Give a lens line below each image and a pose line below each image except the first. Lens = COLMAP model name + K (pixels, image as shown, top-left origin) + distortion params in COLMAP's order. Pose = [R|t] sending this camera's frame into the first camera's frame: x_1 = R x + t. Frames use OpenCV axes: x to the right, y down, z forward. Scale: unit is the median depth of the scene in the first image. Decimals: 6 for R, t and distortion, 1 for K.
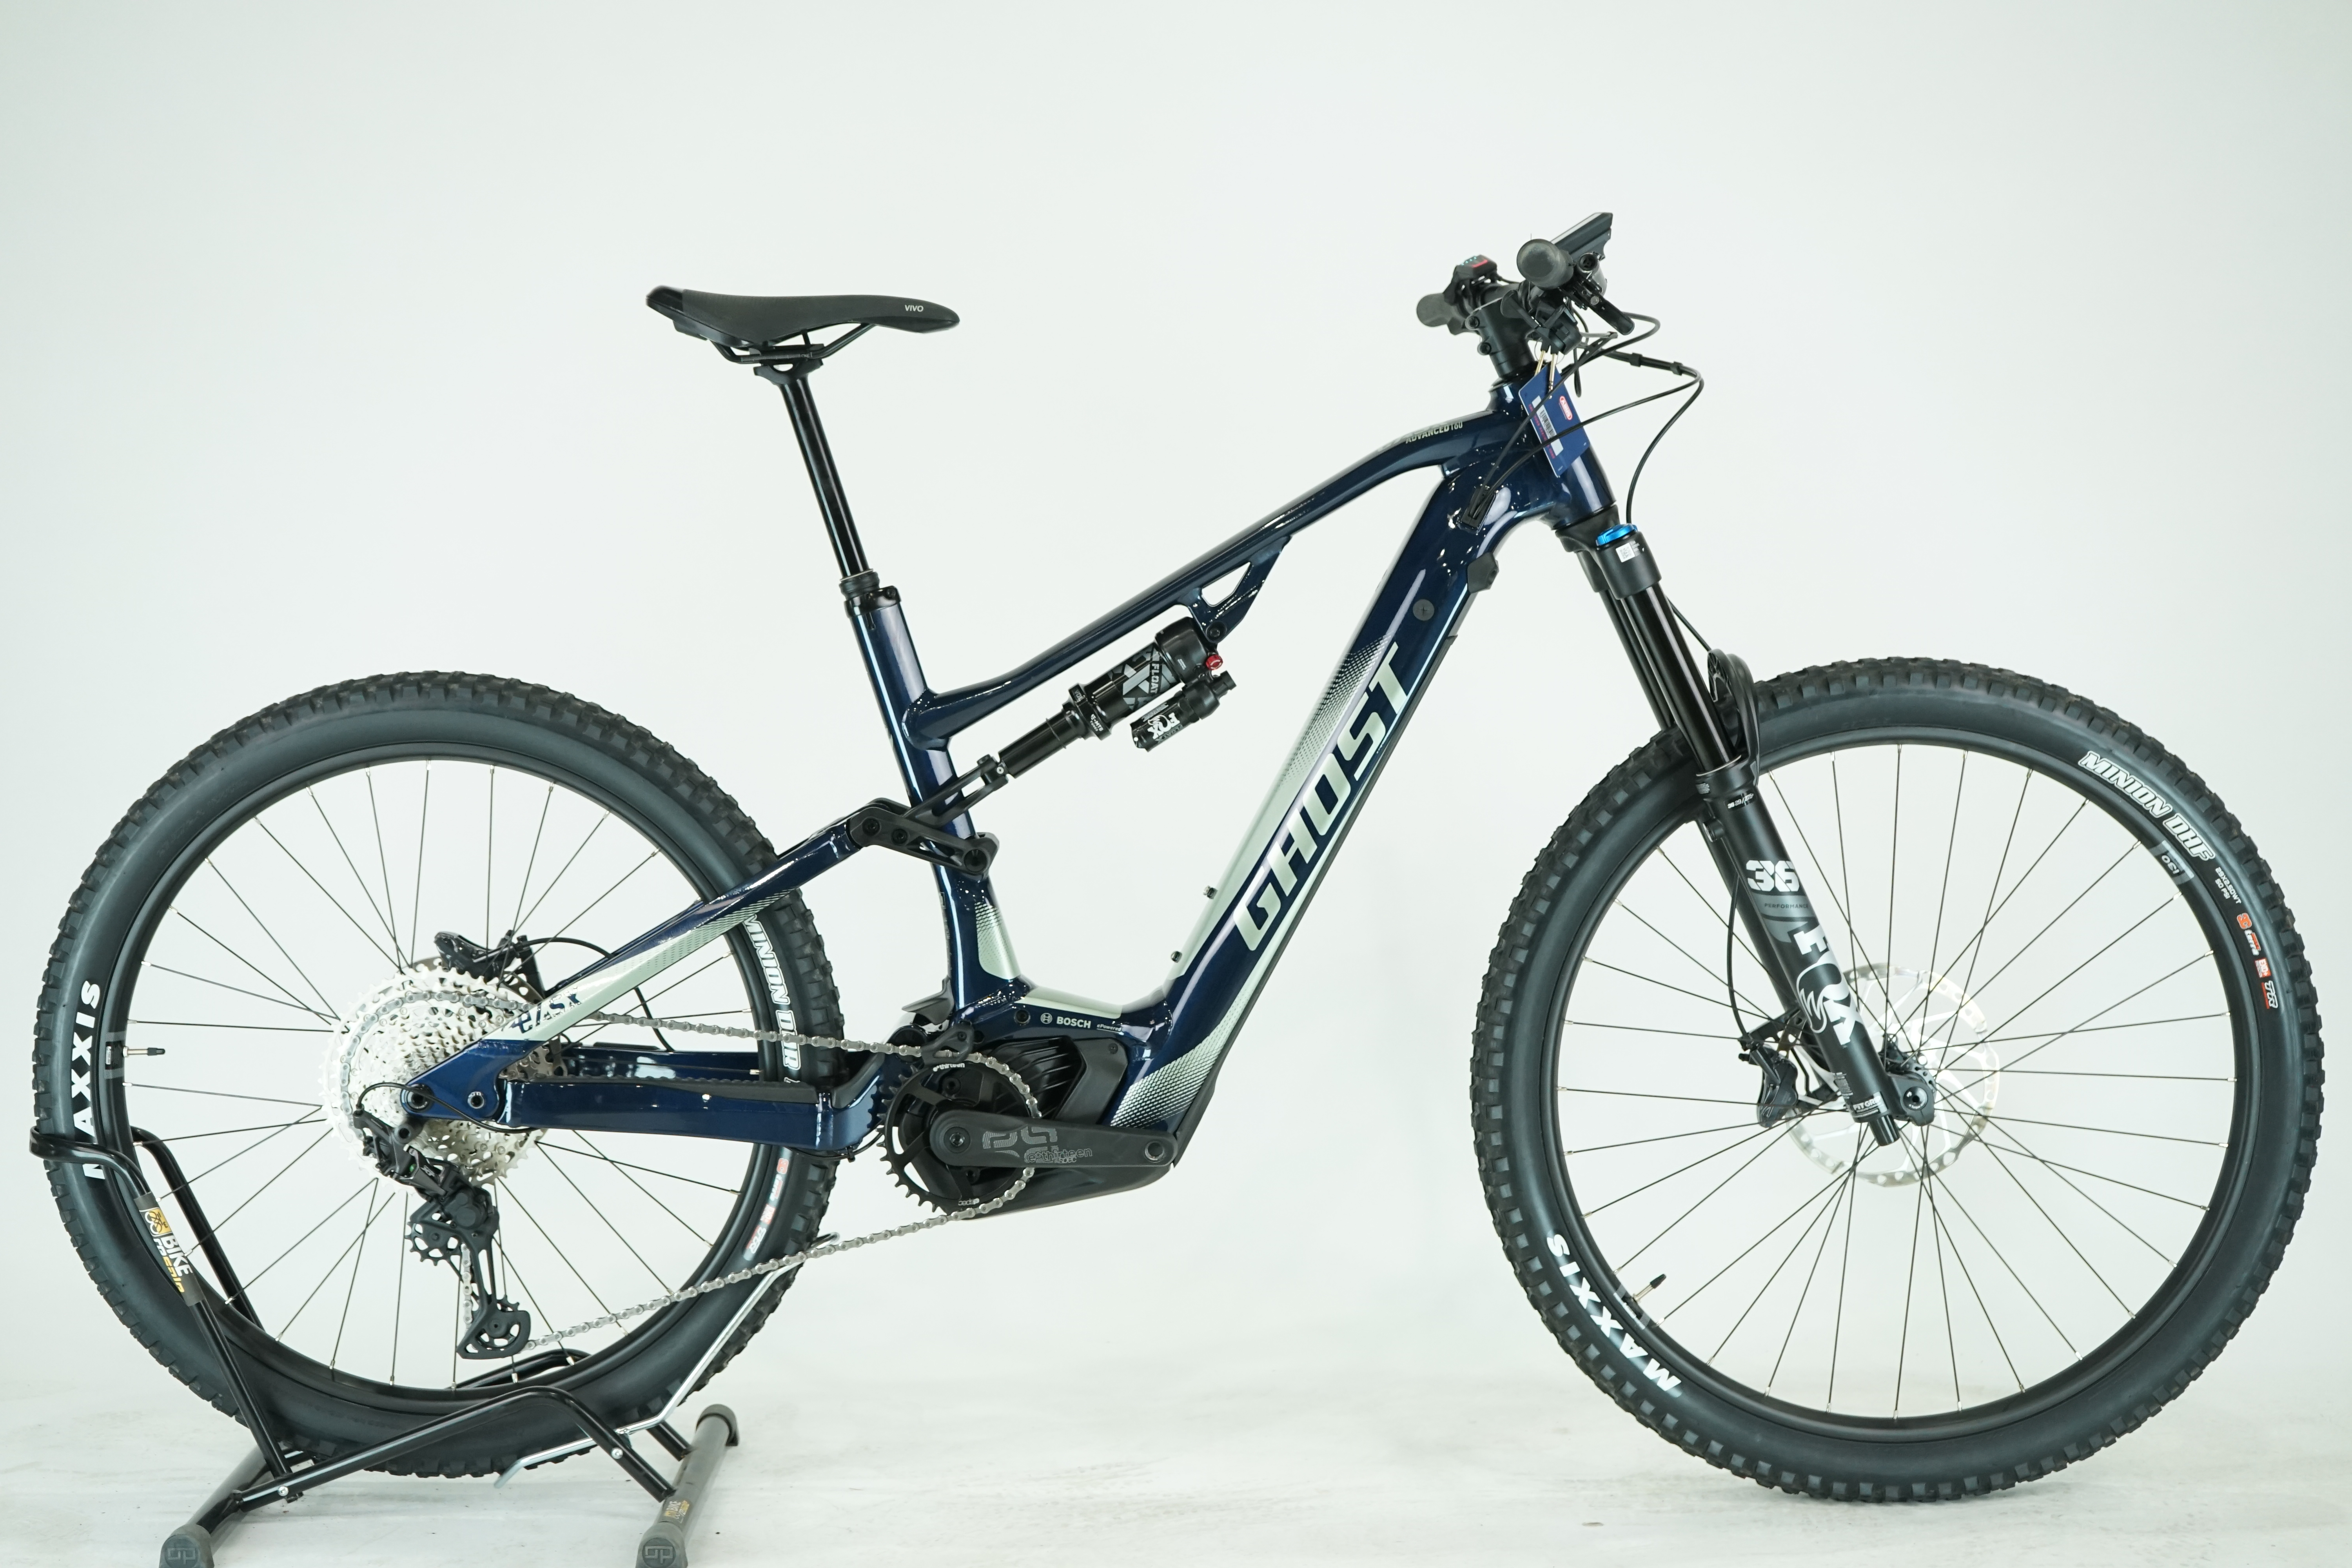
lens RADIAL K [[3624.2, 0, 1176.0], [0, 3624.2, 784.0], [0, 0, 1]] dist [-0.012613, -0.065306]
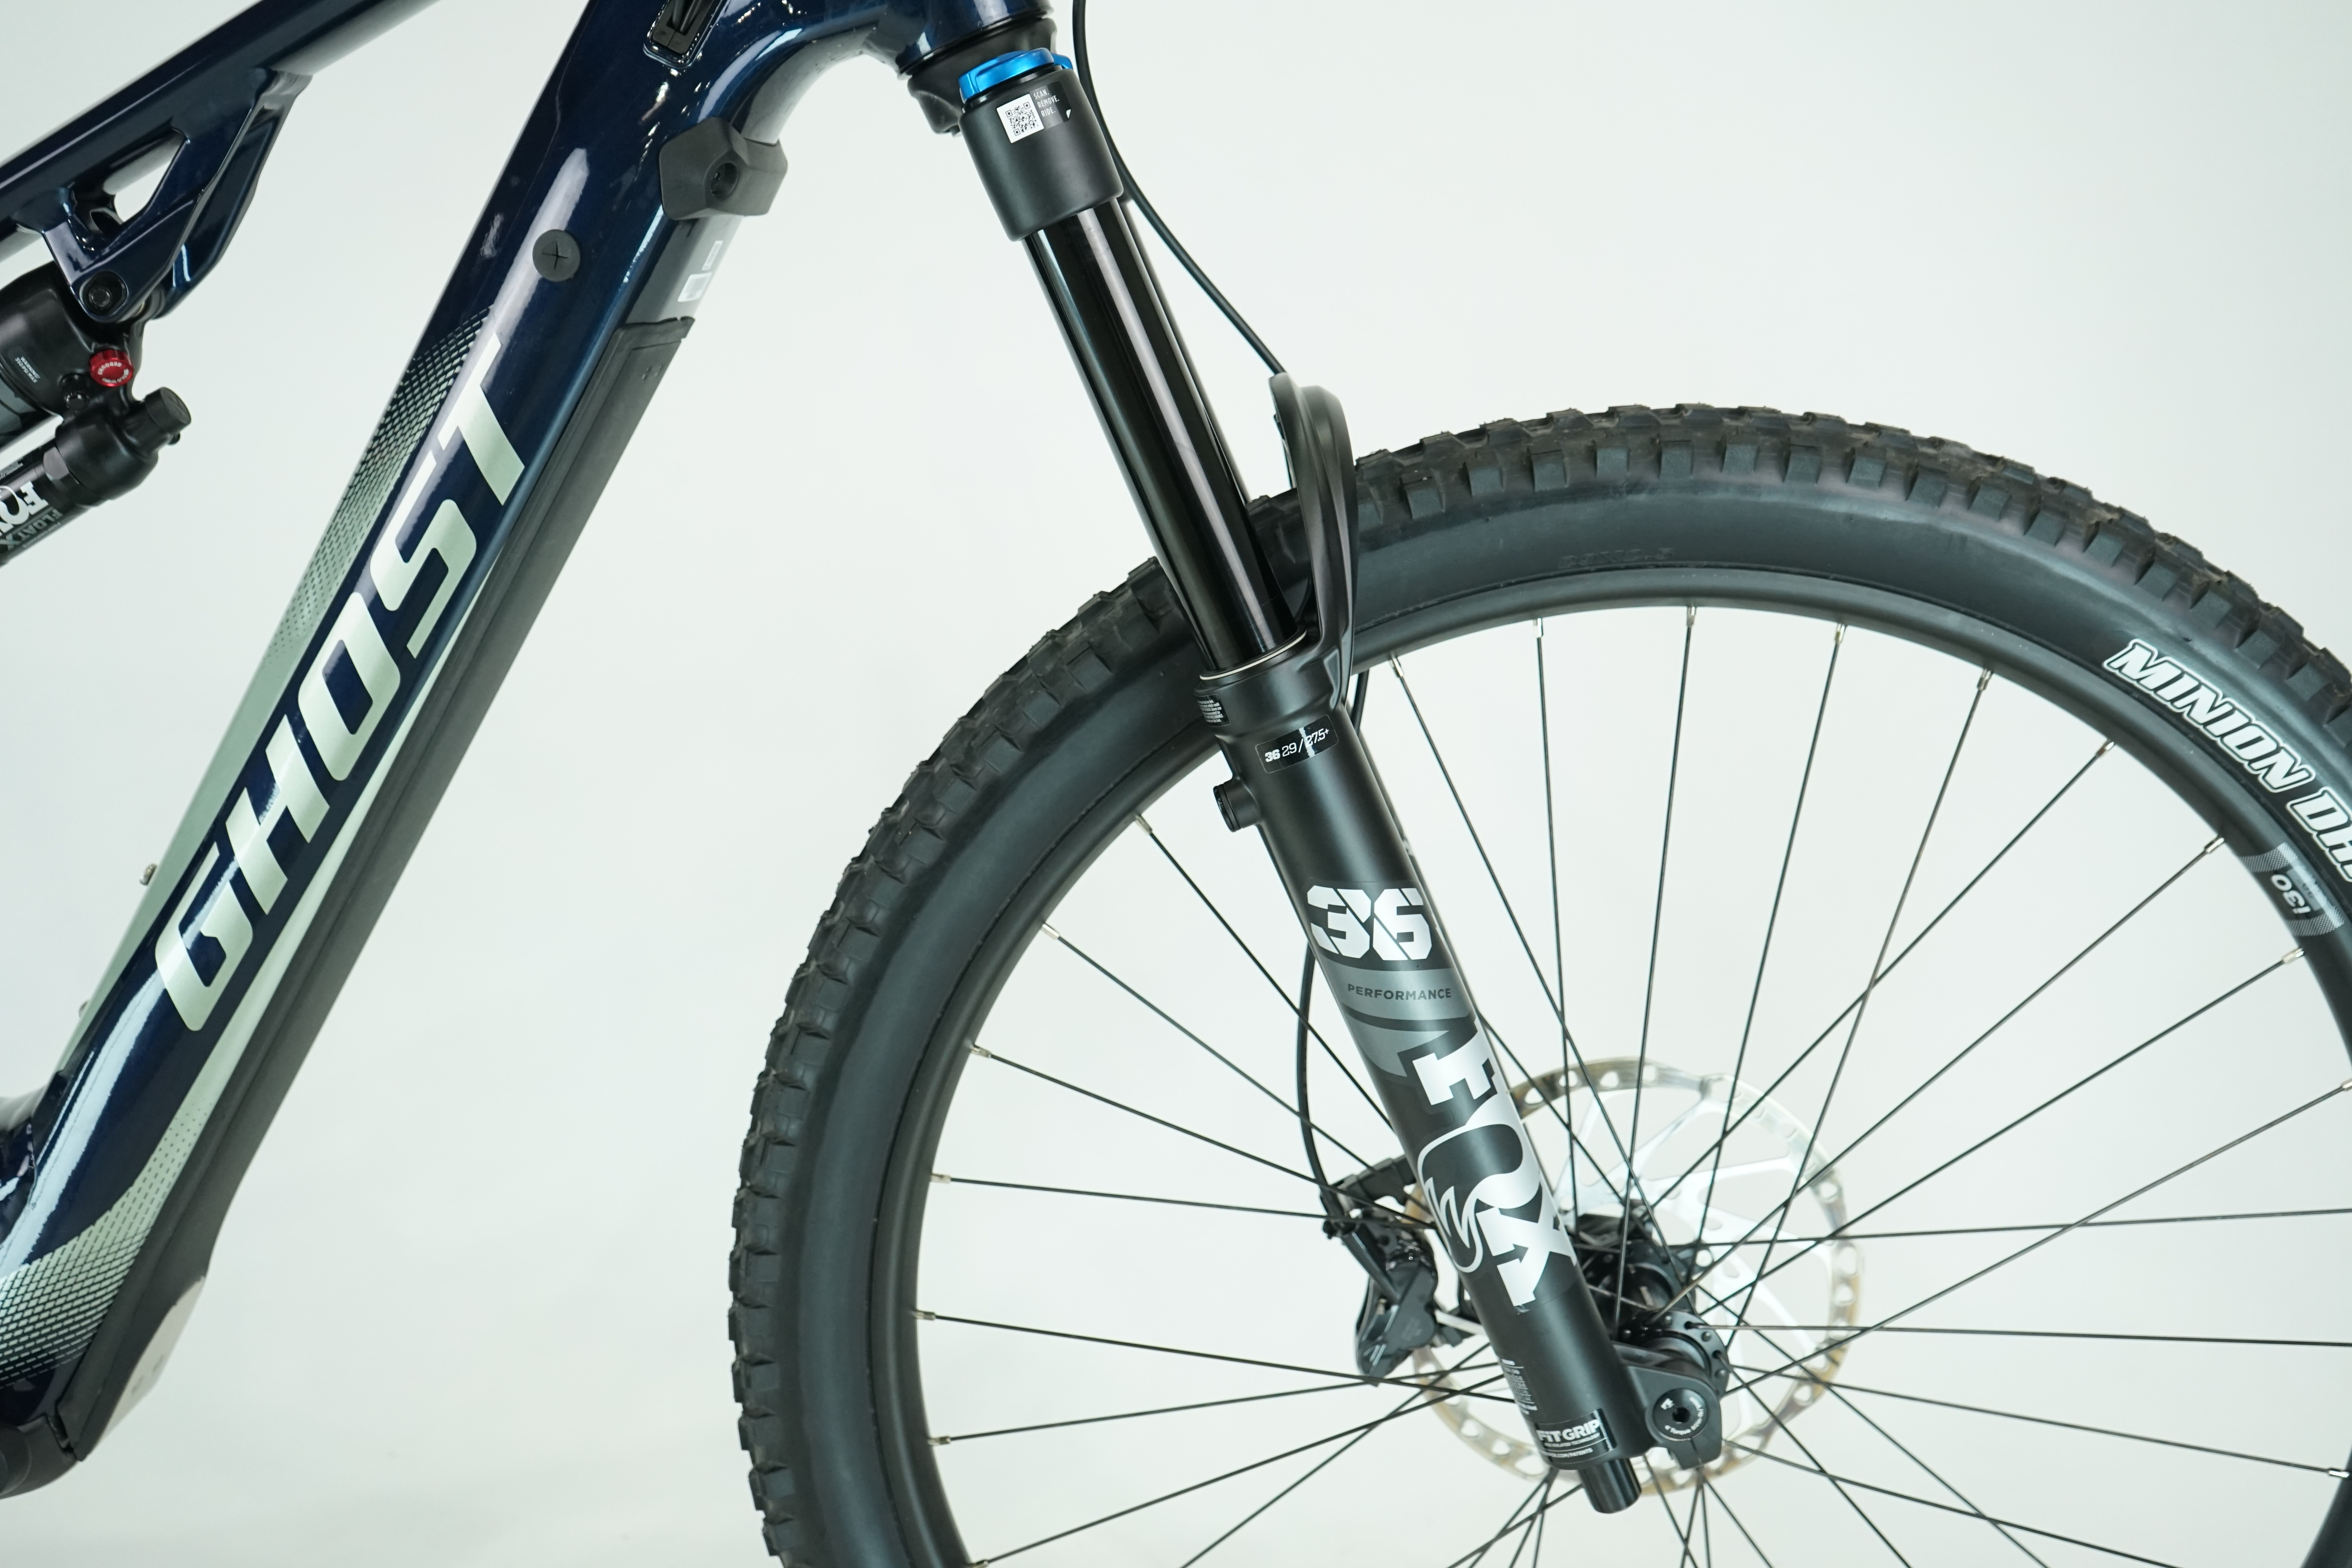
lens RADIAL K [[2388.1, 0, 1176.0], [0, 2388.1, 784.0], [0, 0, 1]] dist [0.022256, 0.014234]
pose [[0.999348, 0.033028, -0.014603, 0.142629], [-0.030797, 0.990643, 0.132958, -0.026288], [0.018858, -0.132422, 0.991014, 0.710688]]
